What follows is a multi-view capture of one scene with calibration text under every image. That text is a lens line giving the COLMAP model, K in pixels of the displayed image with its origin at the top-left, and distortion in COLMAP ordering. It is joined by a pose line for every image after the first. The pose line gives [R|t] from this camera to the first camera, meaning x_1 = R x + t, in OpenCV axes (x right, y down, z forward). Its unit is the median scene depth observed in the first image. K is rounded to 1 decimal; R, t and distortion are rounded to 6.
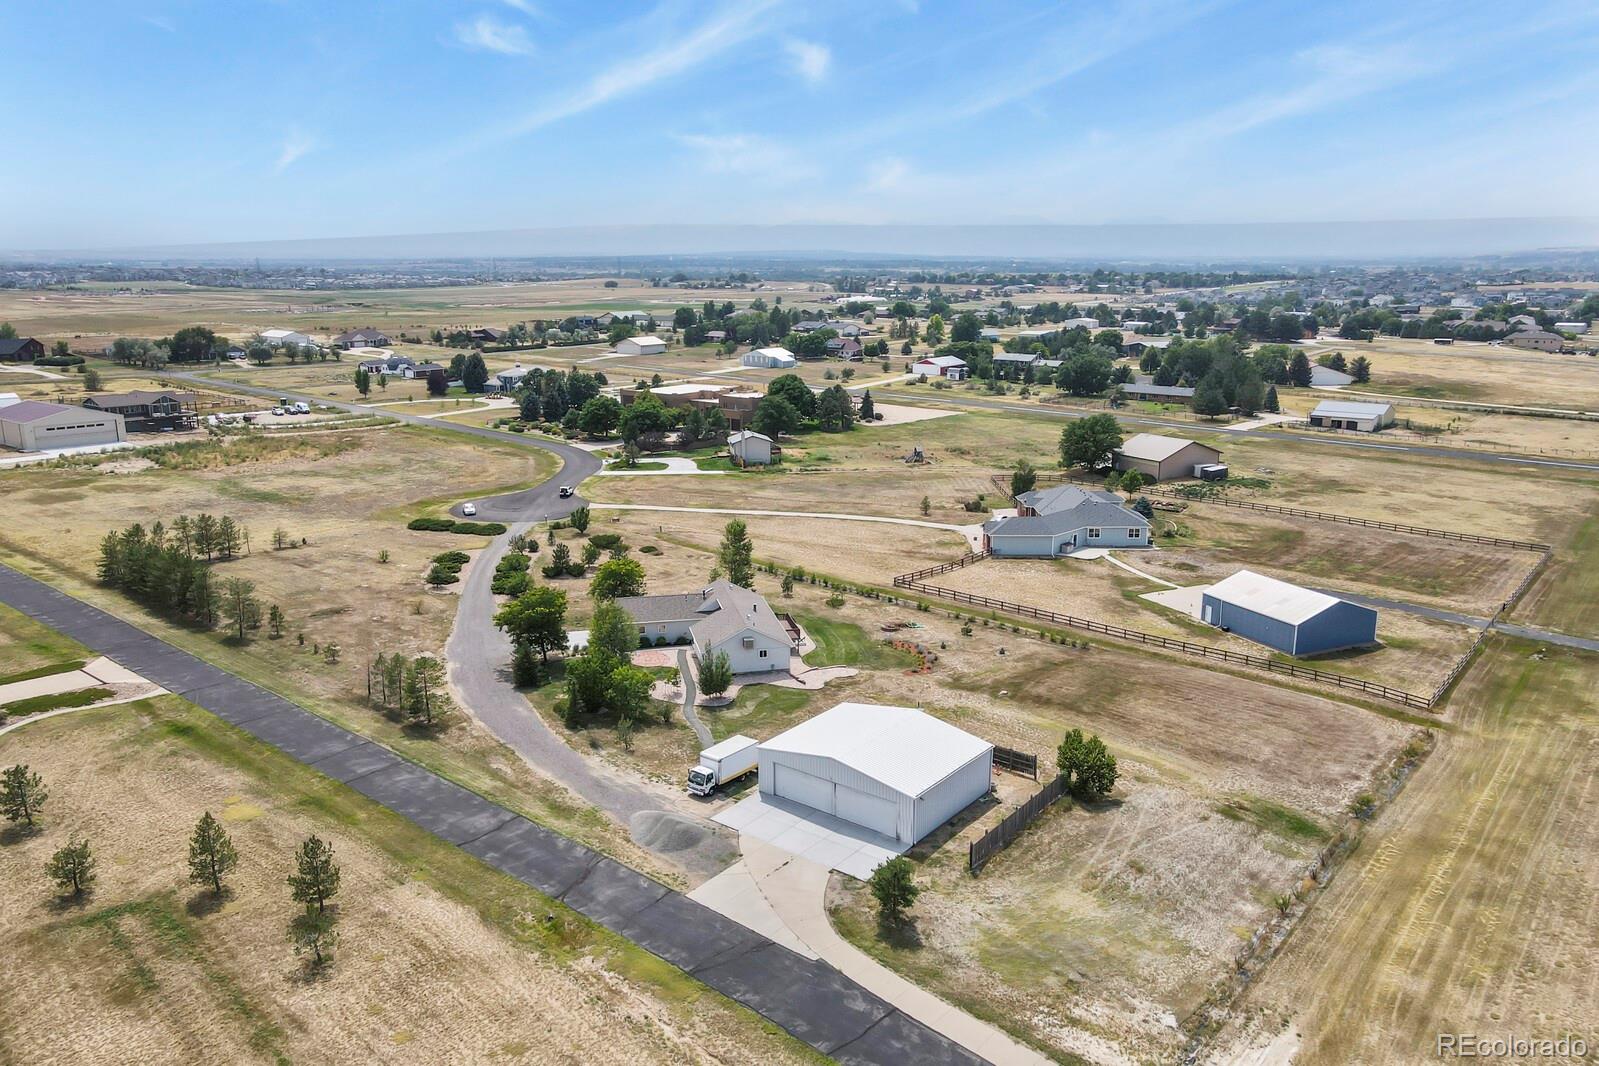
lens RADIAL K [[1152.4, 0, 797.8], [0, 1152.4, 522.7], [0, 0, 1]] dist [0.033570, 0.040047]
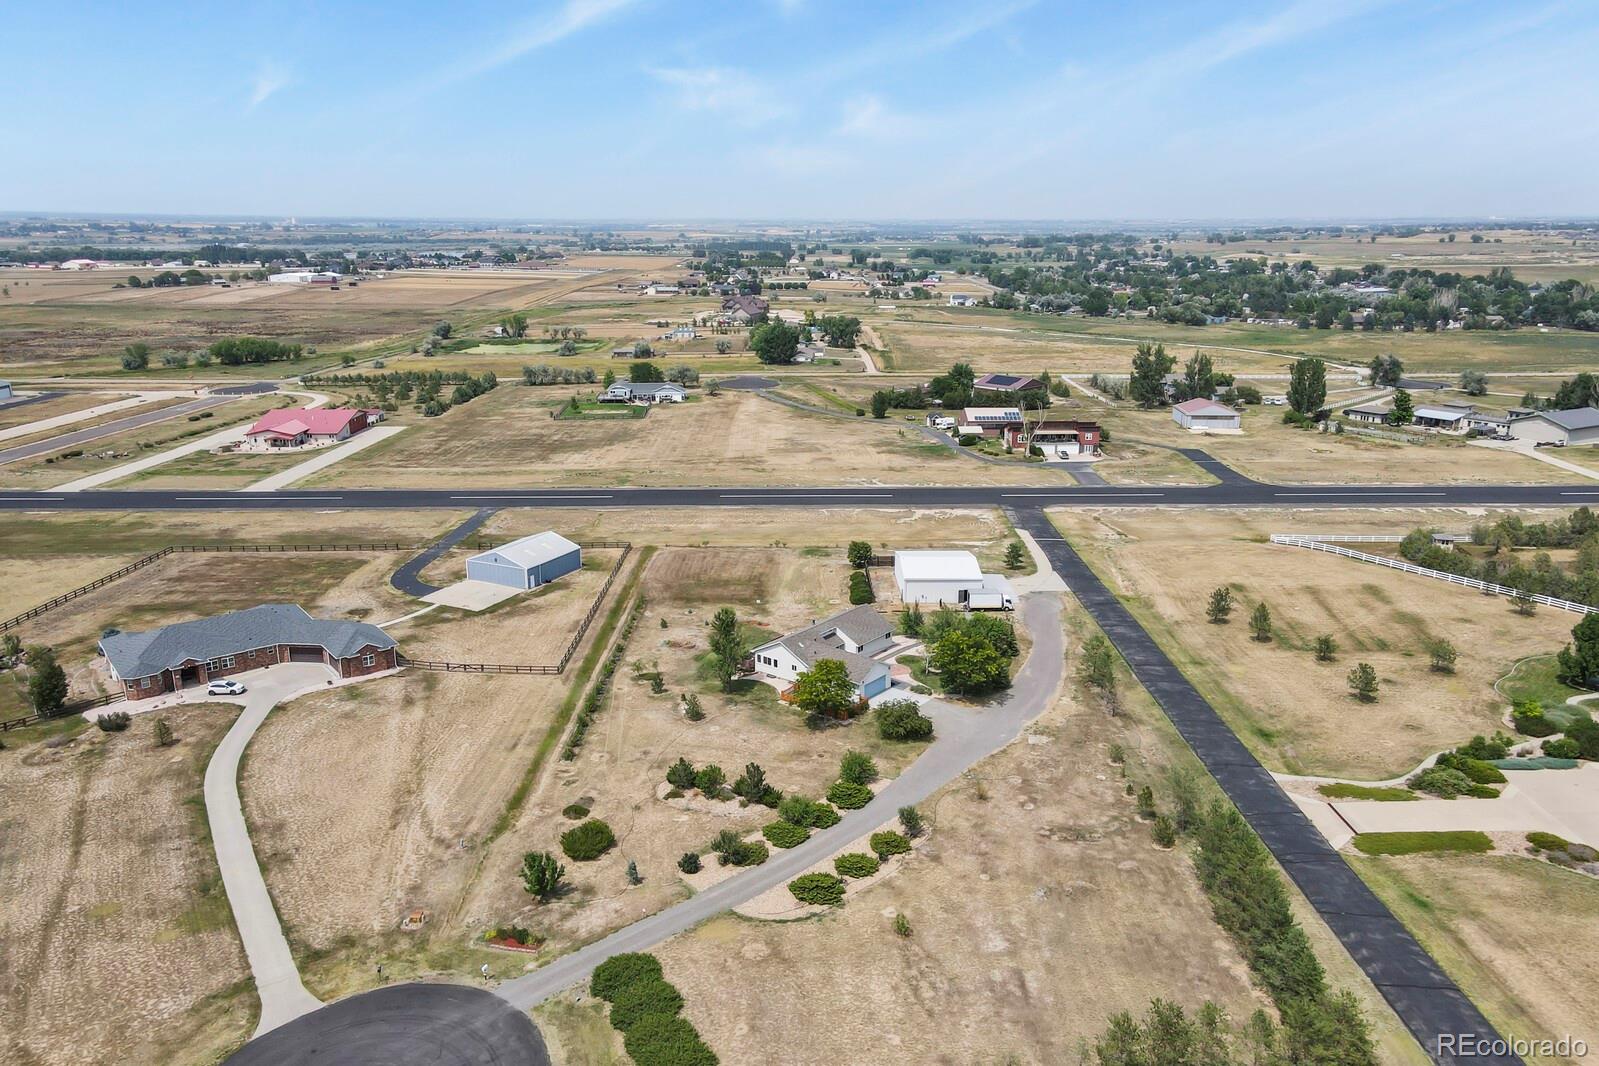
lens RADIAL K [[1152.4, 0, 797.8], [0, 1152.4, 522.7], [0, 0, 1]] dist [0.033570, 0.040047]
pose [[-0.626396, -0.195545, 0.754579, -0.781411], [0.177073, 0.907022, 0.382042, -0.413028], [-0.759127, 0.372925, -0.533529, 1.380247]]
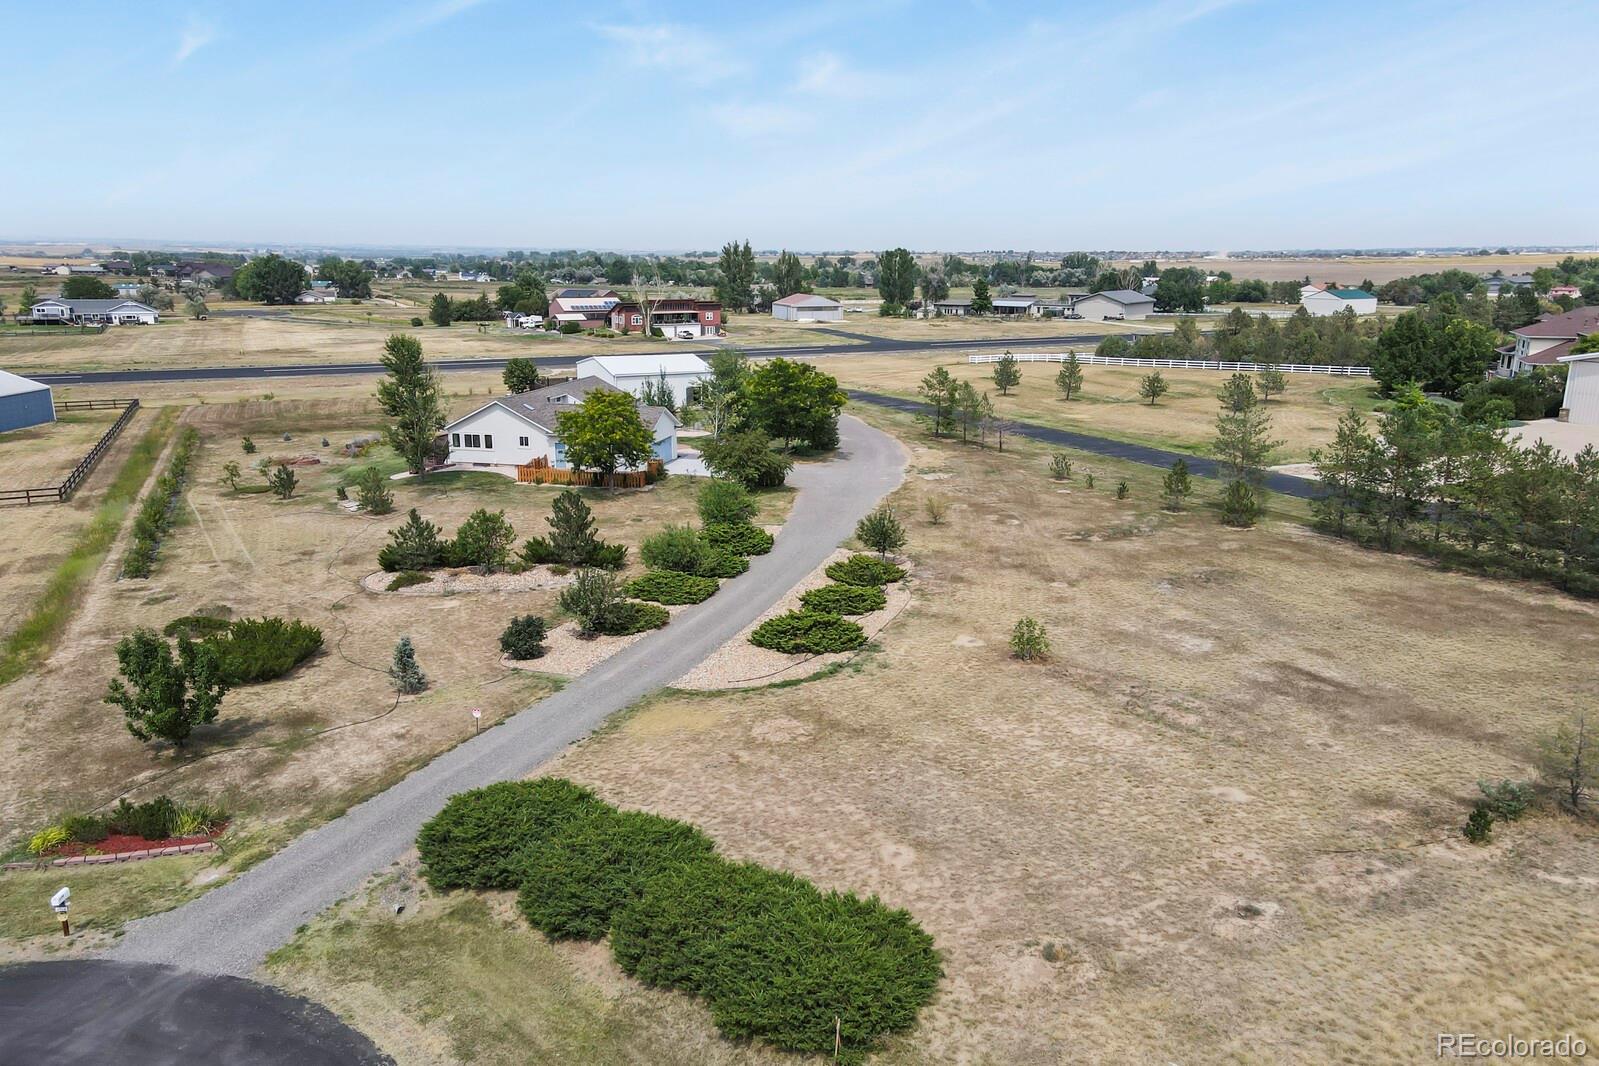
lens RADIAL K [[1152.4, 0, 797.8], [0, 1152.4, 522.7], [0, 0, 1]] dist [0.033570, 0.040047]
pose [[-0.898091, -0.096055, 0.429193, -0.456566], [0.102753, 0.903027, 0.417113, -0.126357], [-0.427639, 0.418707, -0.801130, 1.346108]]
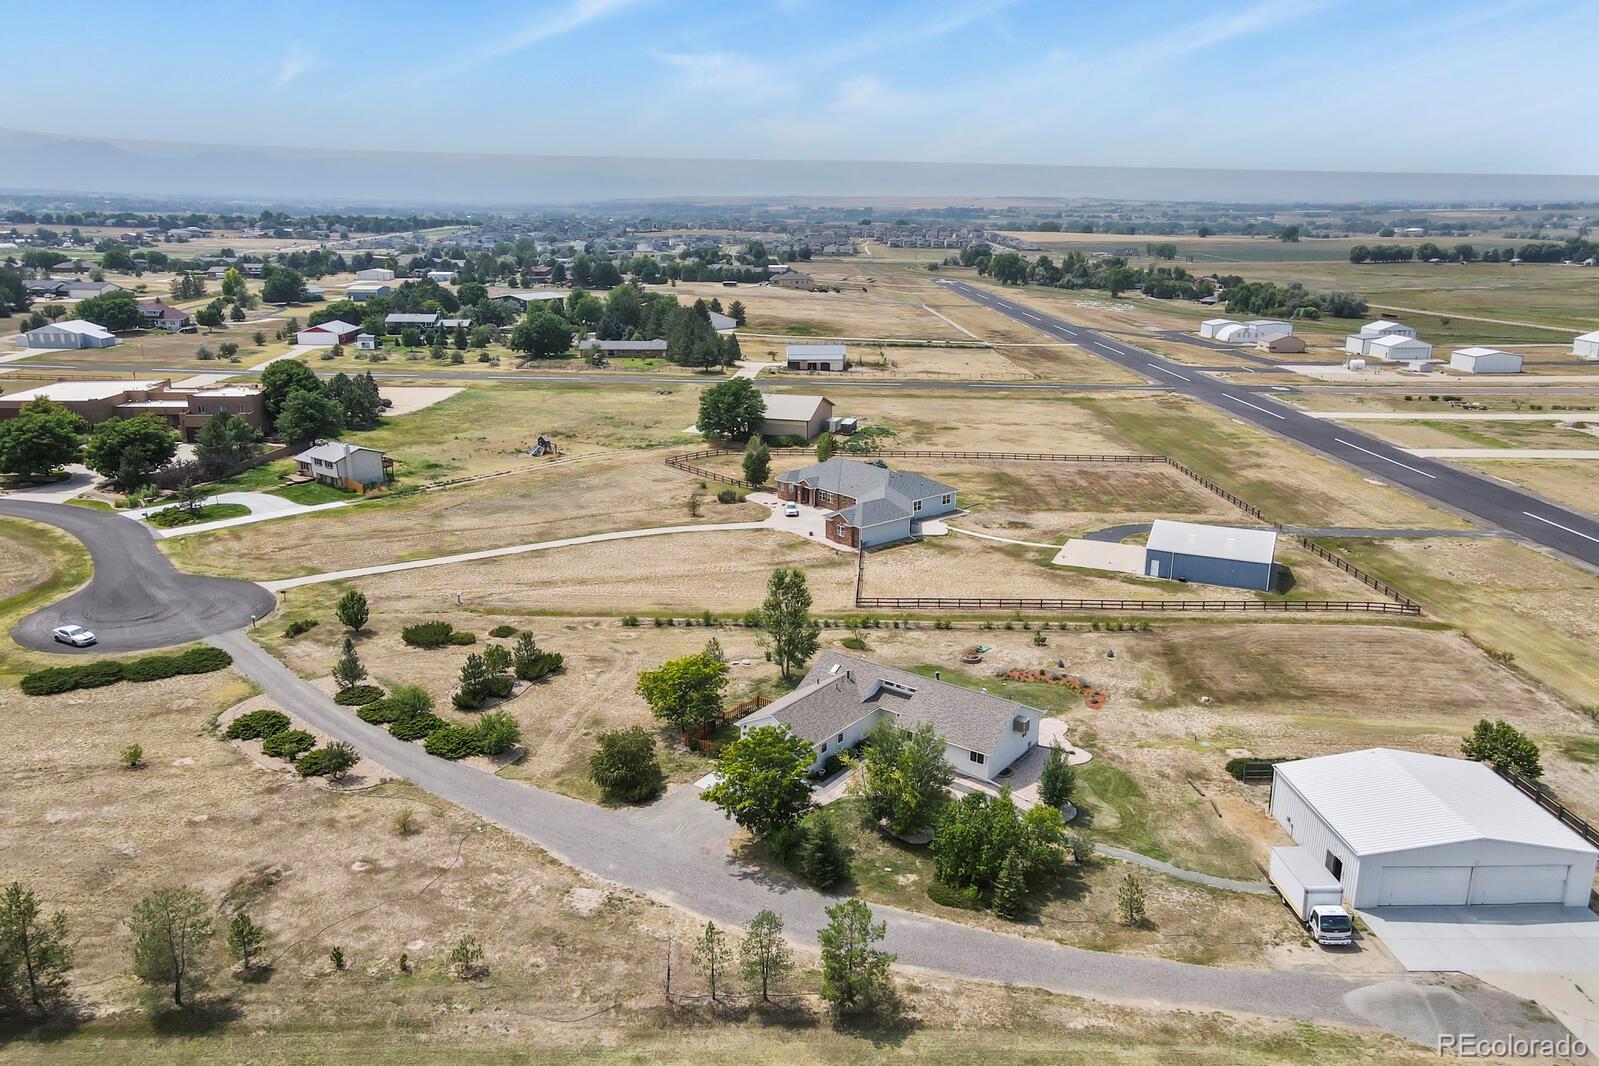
lens RADIAL K [[1152.4, 0, 797.8], [0, 1152.4, 522.7], [0, 0, 1]] dist [0.033570, 0.040047]
pose [[0.756510, -0.170290, 0.631421, -0.490853], [0.140805, 0.985272, 0.097022, -0.097884], [-0.638644, 0.015510, 0.769346, 0.399326]]
